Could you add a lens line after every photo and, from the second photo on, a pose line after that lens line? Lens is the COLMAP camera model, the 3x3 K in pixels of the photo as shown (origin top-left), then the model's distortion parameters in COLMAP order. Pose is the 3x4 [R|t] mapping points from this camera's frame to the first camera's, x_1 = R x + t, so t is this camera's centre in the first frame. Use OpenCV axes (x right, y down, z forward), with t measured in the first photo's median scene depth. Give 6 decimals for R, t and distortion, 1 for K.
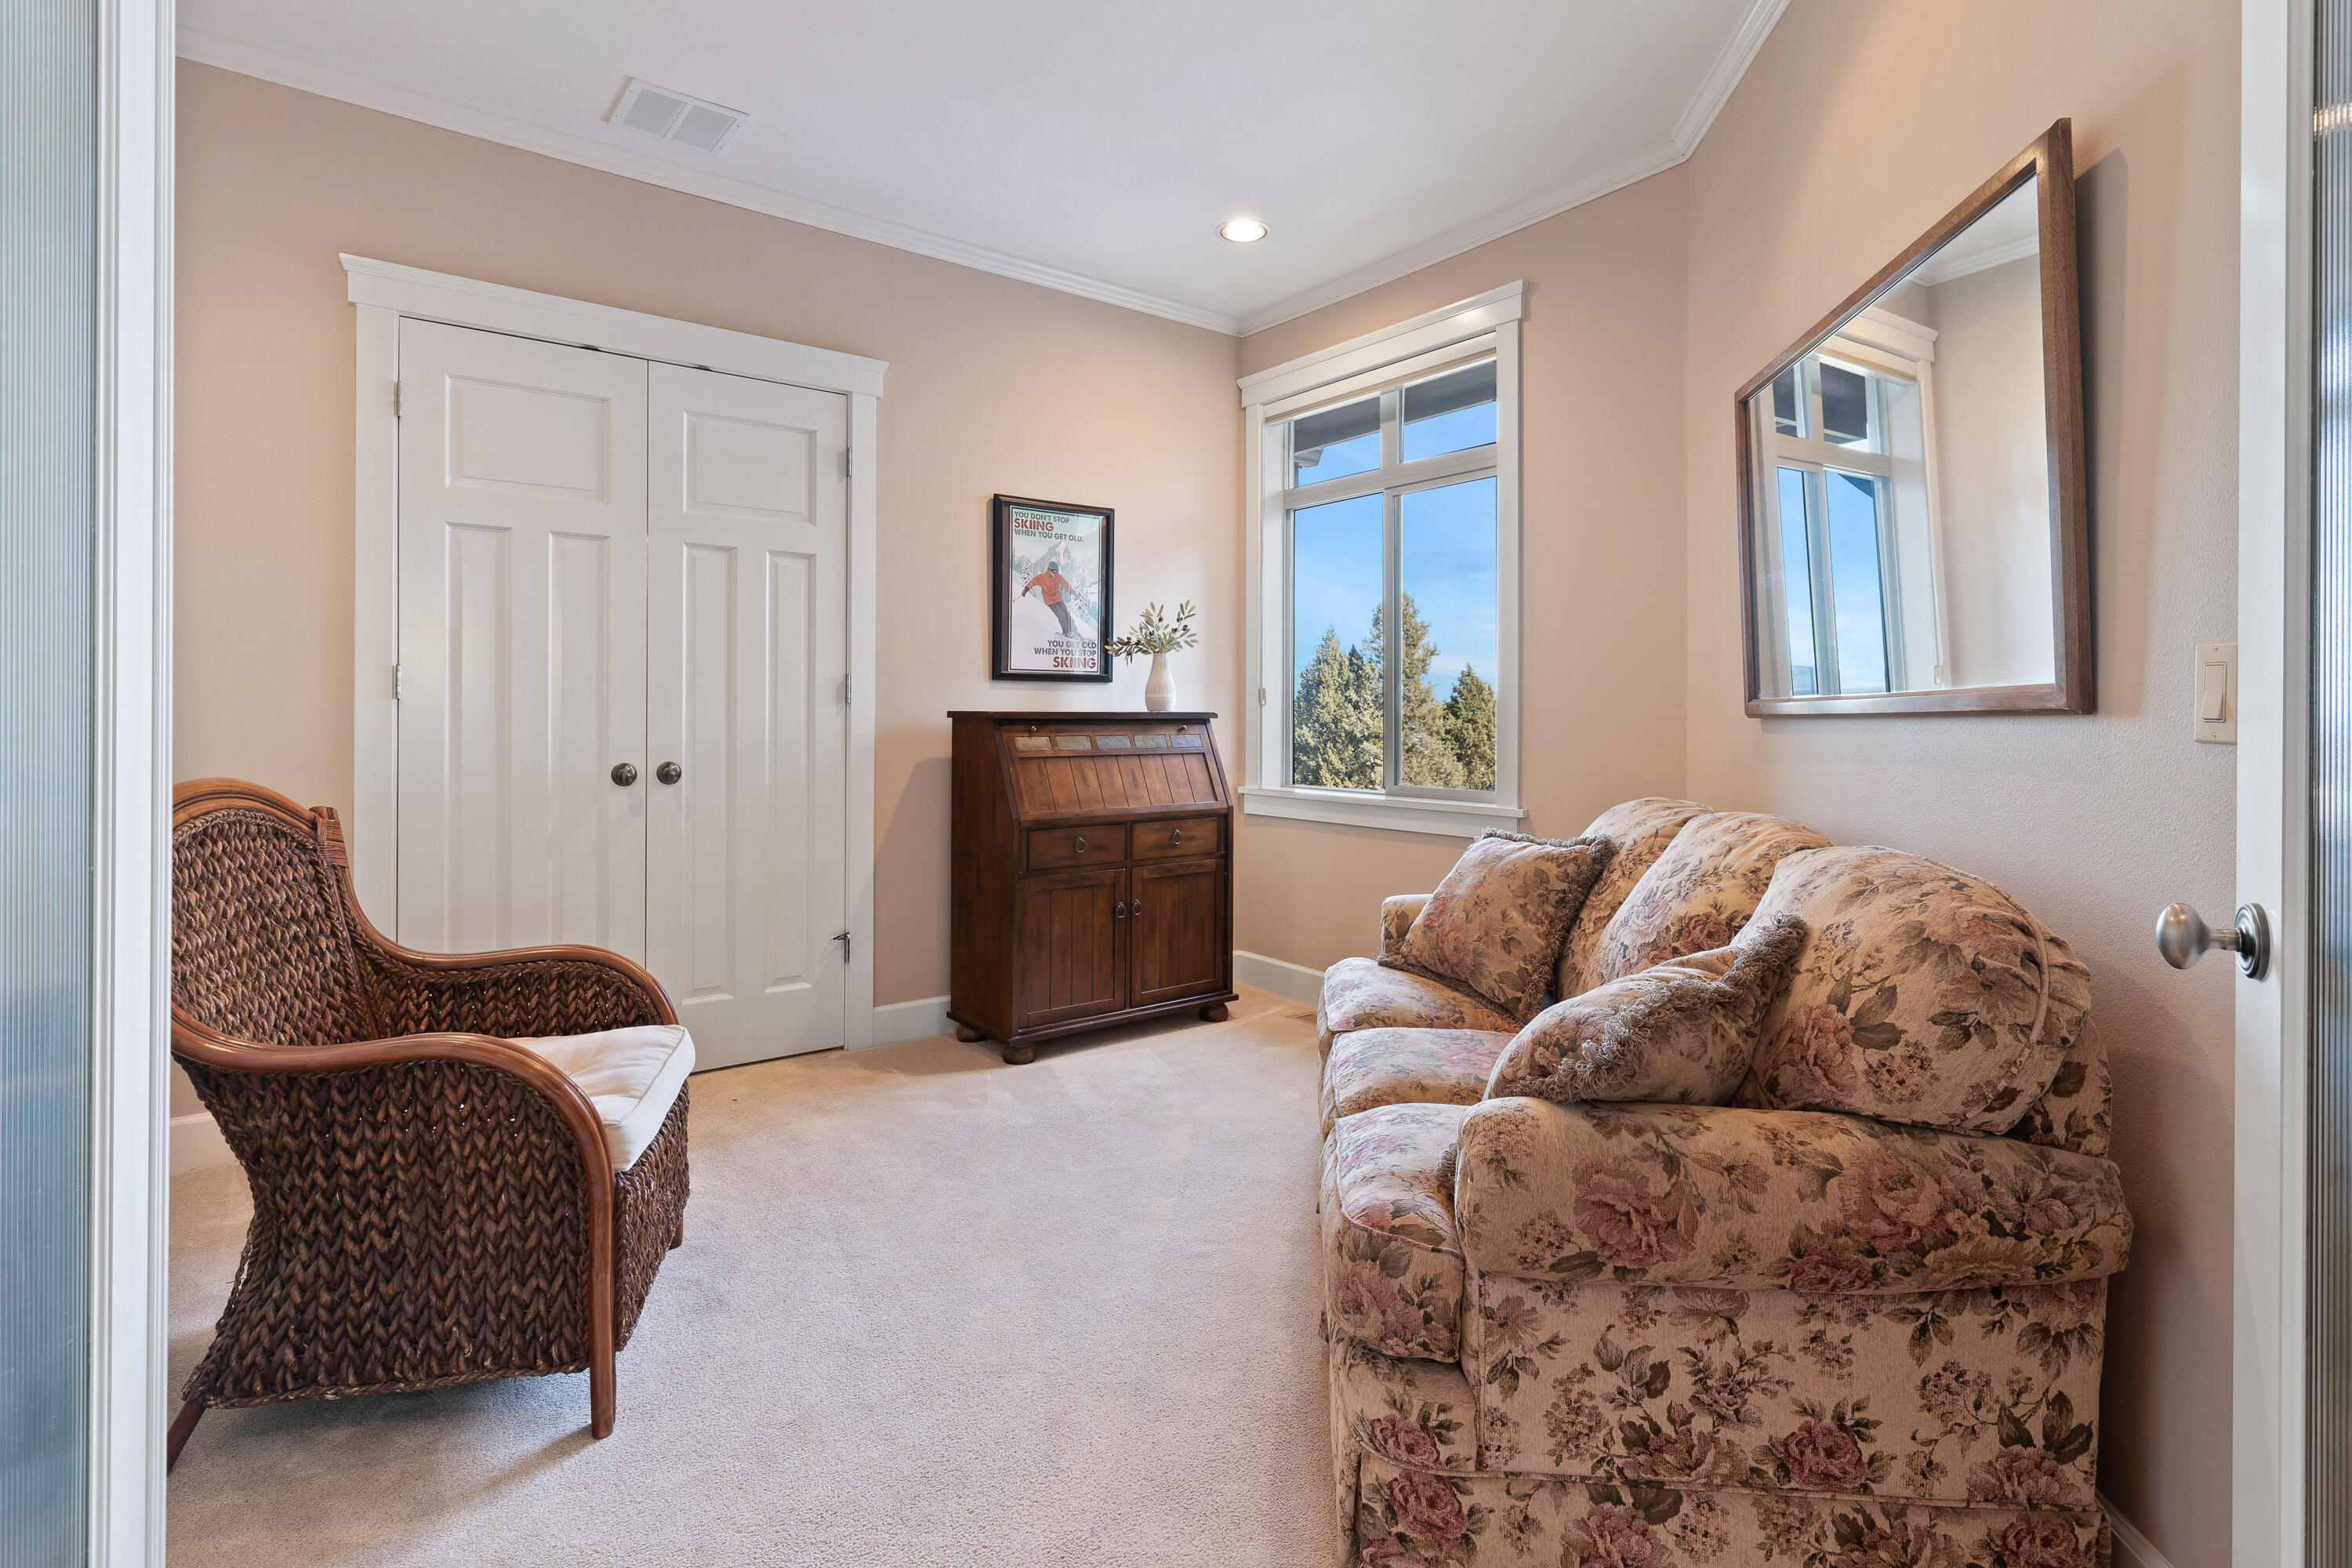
lens RADIAL K [[1159.0, 0, 1164.7], [0, 1159.0, 698.8], [0, 0, 1]] dist [0.001403, 0.001688]
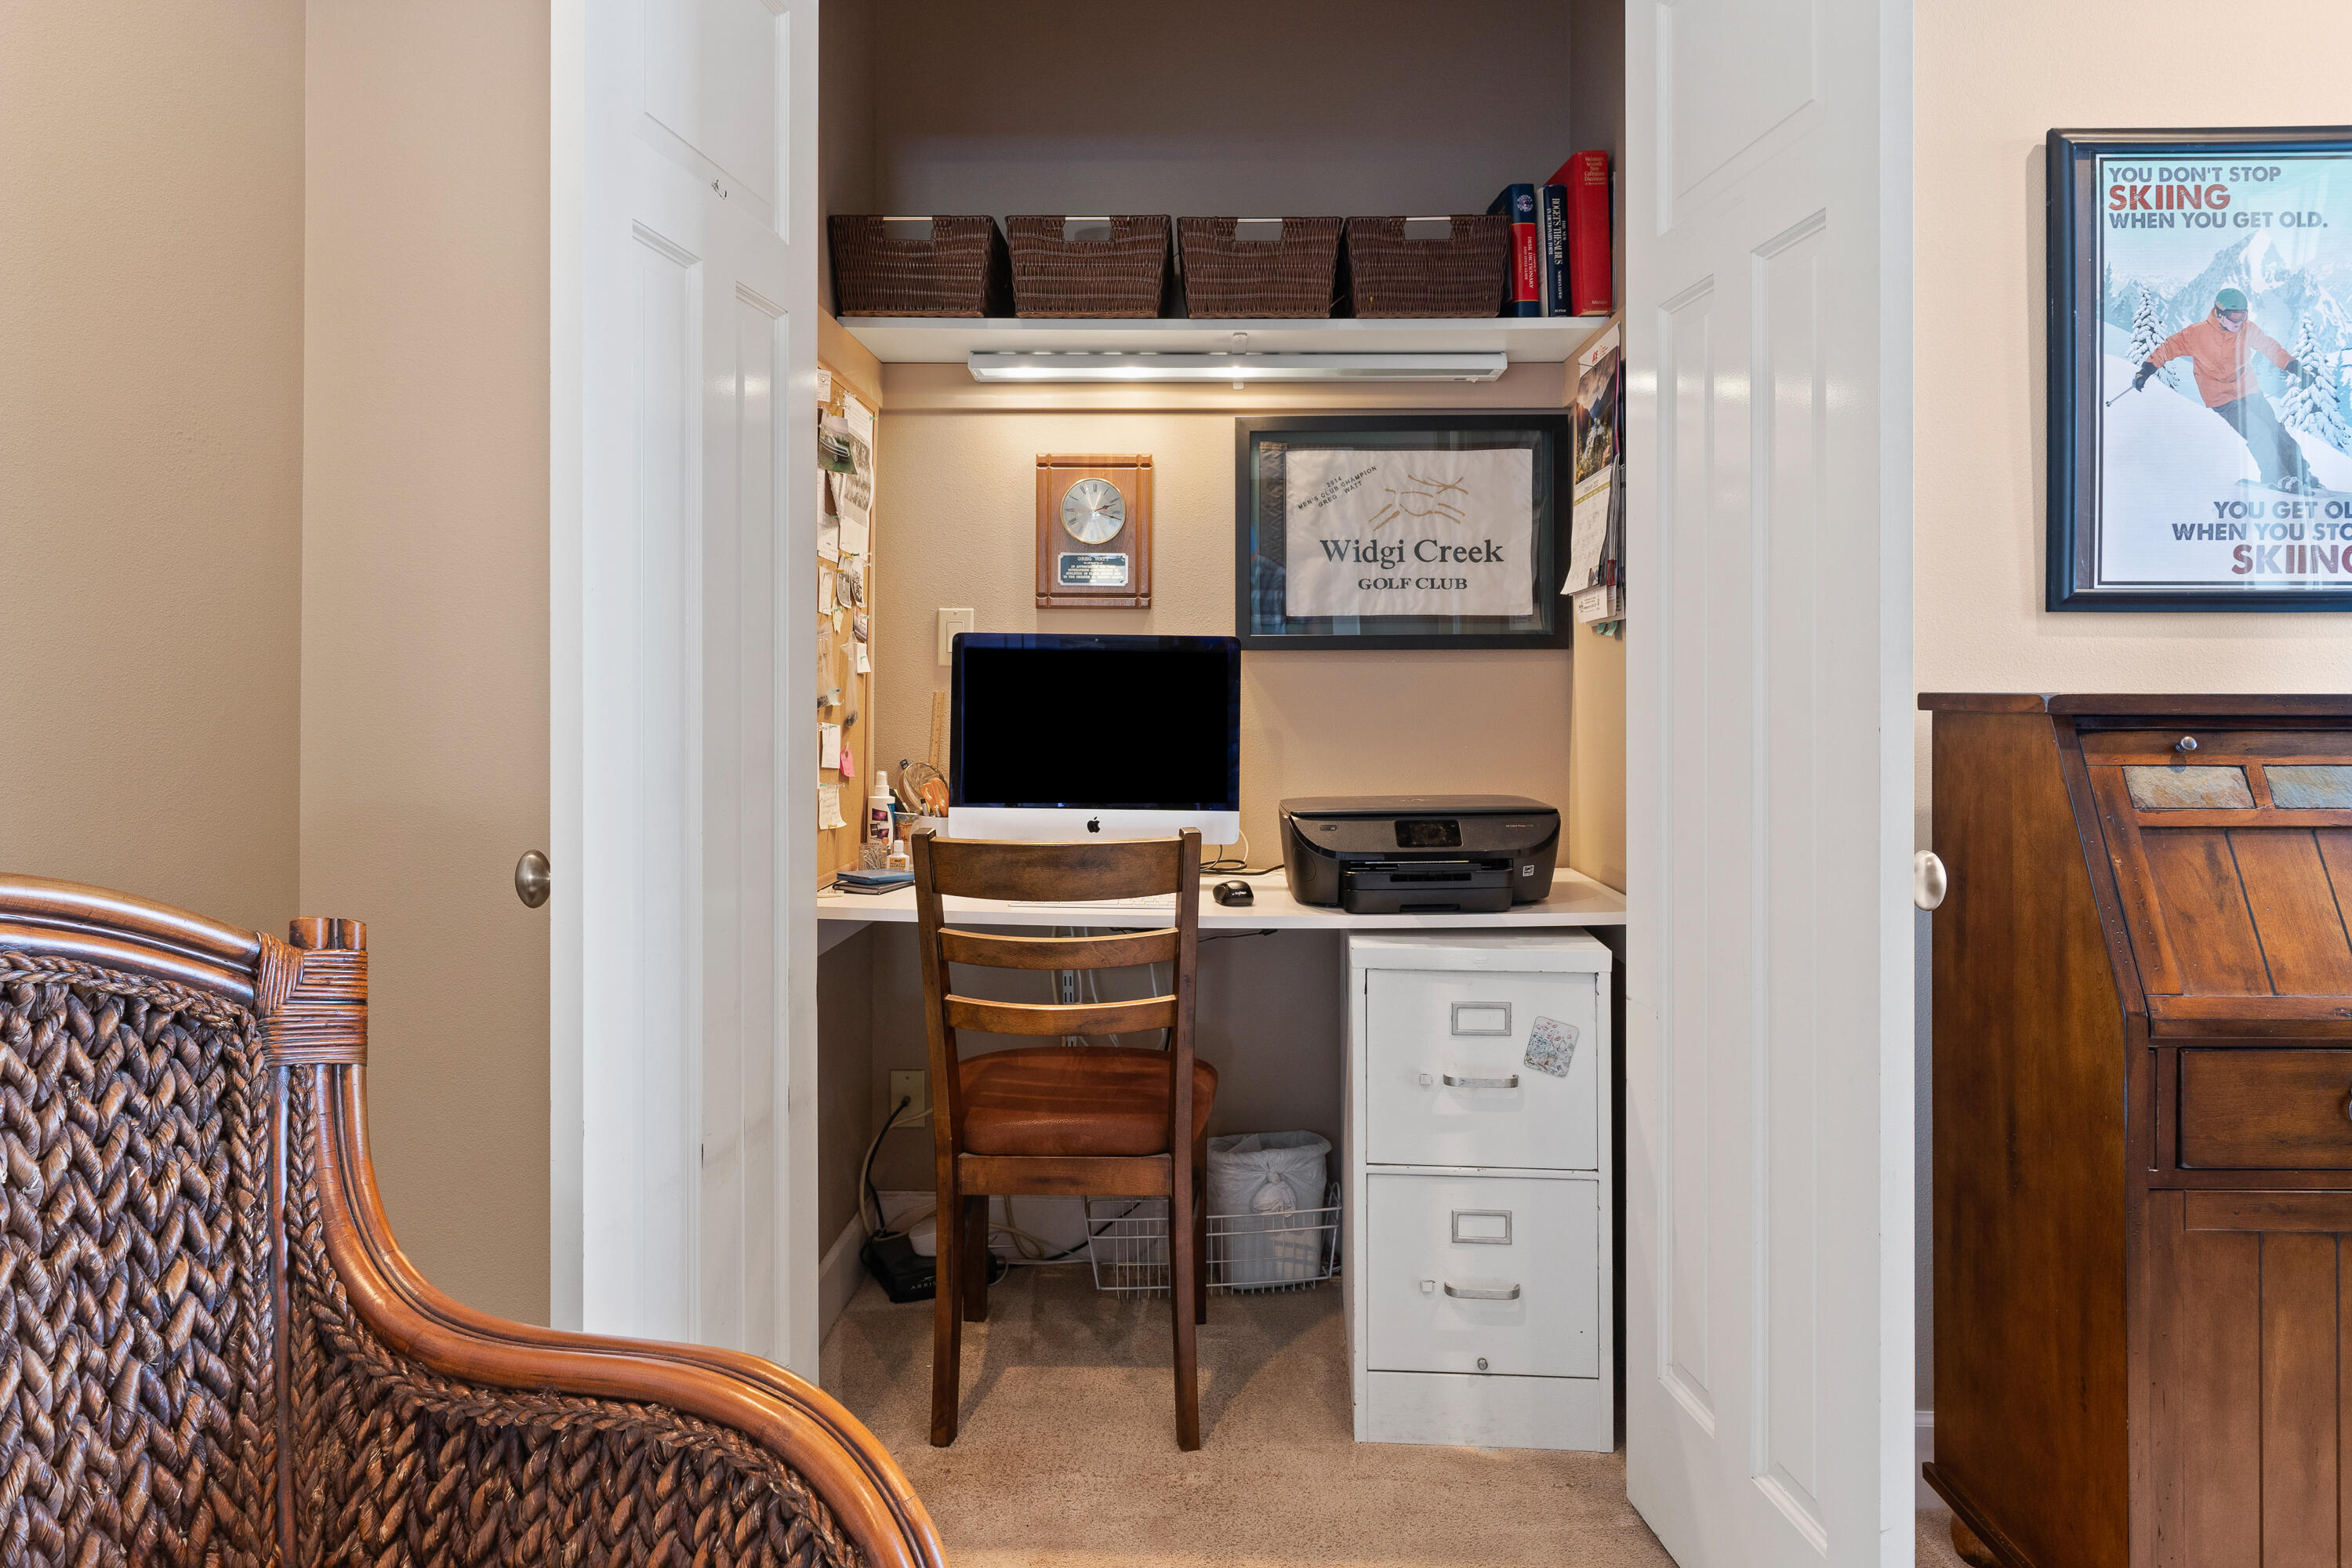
lens RADIAL K [[1439.9, 0, 1226.9], [0, 1439.9, 682.1], [0, 0, 1]] dist [-0.002723, 0.002340]
pose [[0.795954, -0.006051, -0.605326, -0.082341], [0.008332, 0.999965, 0.000960, 0.004726], [0.605299, -0.005808, 0.795977, 0.489316]]
